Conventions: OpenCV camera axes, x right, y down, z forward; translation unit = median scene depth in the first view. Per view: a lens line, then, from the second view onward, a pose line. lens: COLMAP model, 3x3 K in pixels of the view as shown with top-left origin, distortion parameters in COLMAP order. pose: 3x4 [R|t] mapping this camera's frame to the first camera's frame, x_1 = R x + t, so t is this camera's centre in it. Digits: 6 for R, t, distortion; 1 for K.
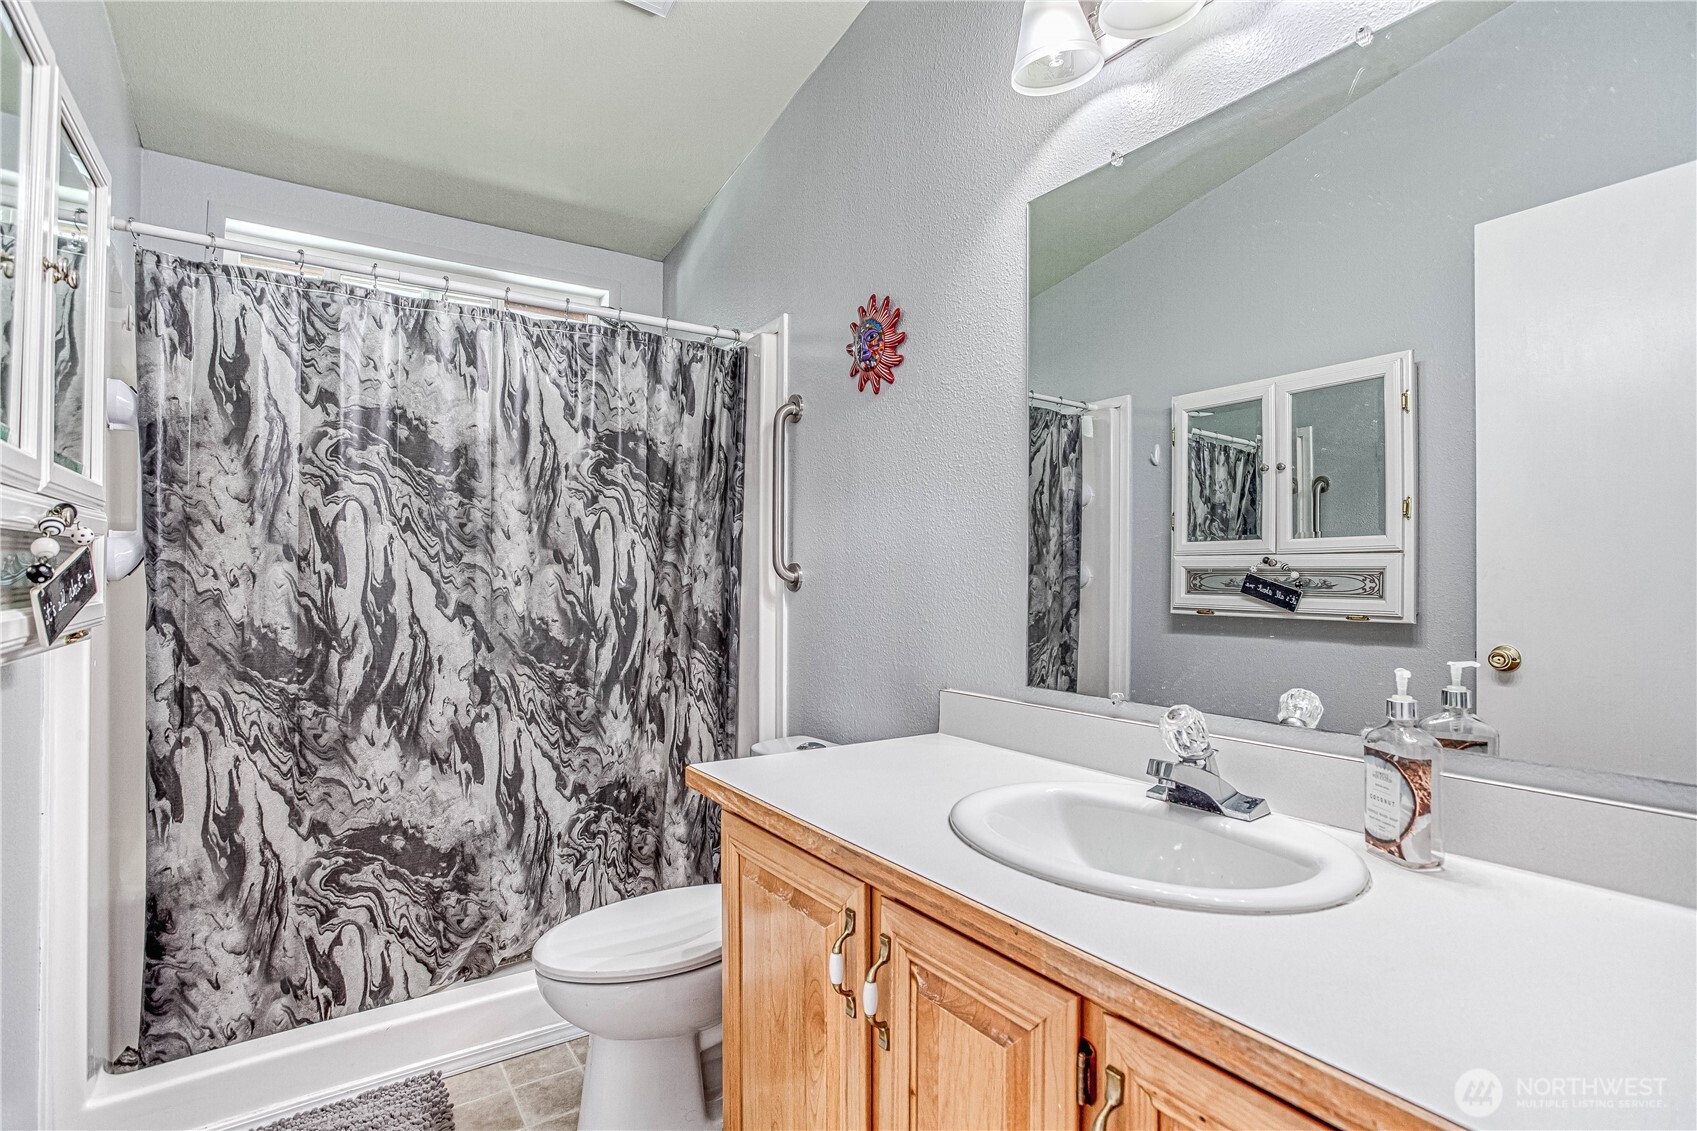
lens RADIAL K [[823.3, 0, 848.5], [0, 823.3, 565.5], [0, 0, 1]] dist [-0.055849, 0.000092]
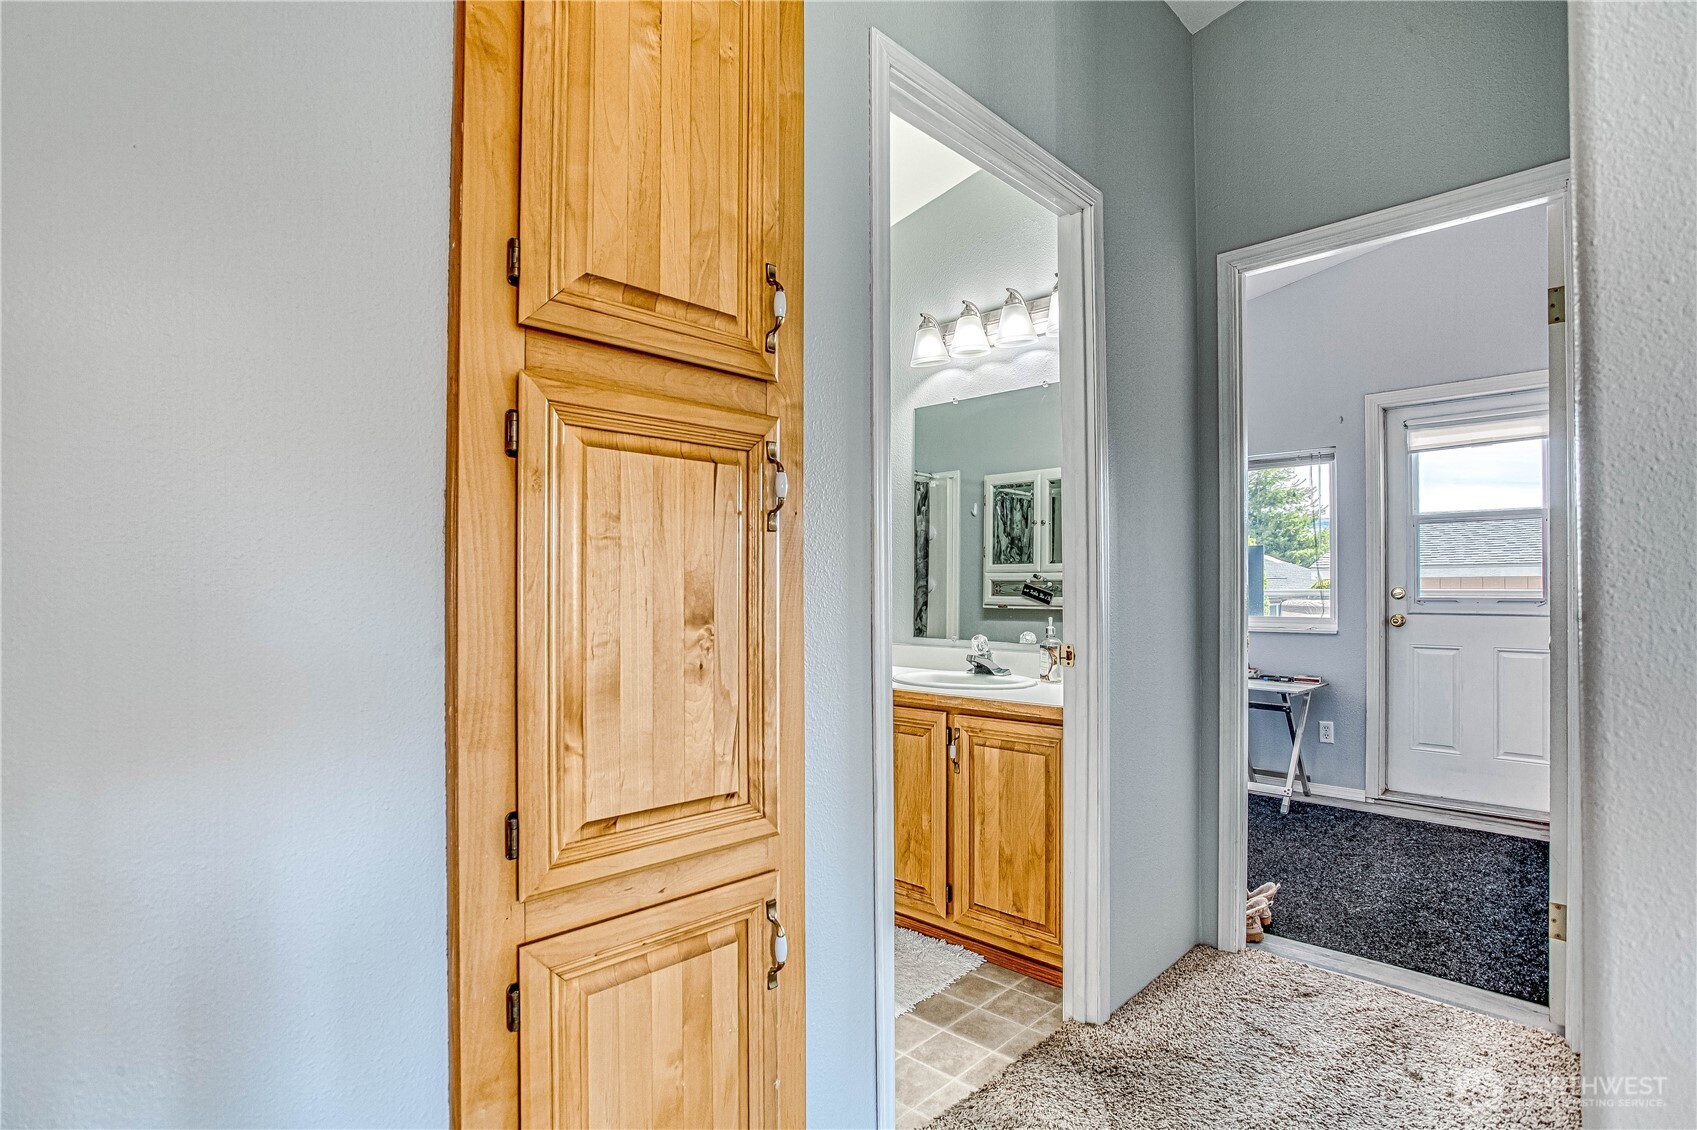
lens RADIAL K [[837.4, 0, 848.5], [0, 837.4, 565.0], [0, 0, 1]] dist [-0.001713, 0.000089]
pose [[0.979800, 0.001455, 0.199974, -0.222363], [0.000930, 0.999930, -0.011831, -0.008379], [-0.199978, 0.011778, 0.979730, -0.640196]]
